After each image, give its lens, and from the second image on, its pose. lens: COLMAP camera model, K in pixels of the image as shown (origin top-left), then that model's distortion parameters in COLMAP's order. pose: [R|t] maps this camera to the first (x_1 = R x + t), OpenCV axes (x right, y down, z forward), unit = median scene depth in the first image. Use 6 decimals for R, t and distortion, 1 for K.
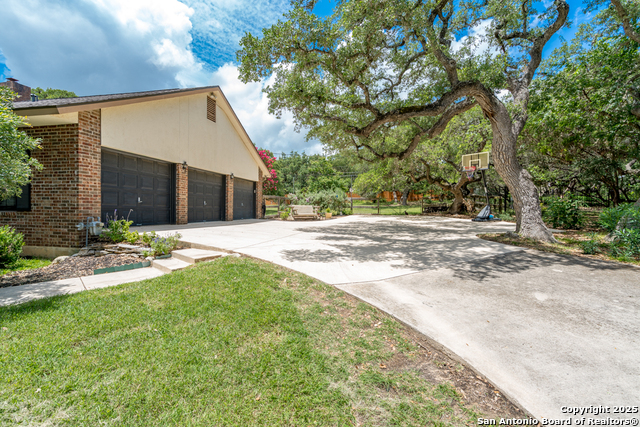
lens RADIAL K [[287.5, 0, 325.8], [0, 287.5, 213.1], [0, 0, 1]] dist [-0.001119, -0.000154]
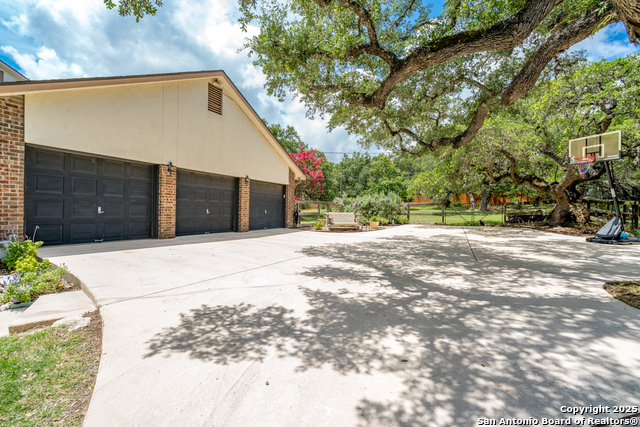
lens RADIAL K [[294.9, 0, 320.3], [0, 294.9, 212.2], [0, 0, 1]] dist [0.001640, 0.000394]
pose [[0.968260, 0.008836, -0.249790, 0.094853], [-0.012105, 0.999860, -0.011553, -0.022473], [0.249652, 0.014210, 0.968231, 0.209032]]
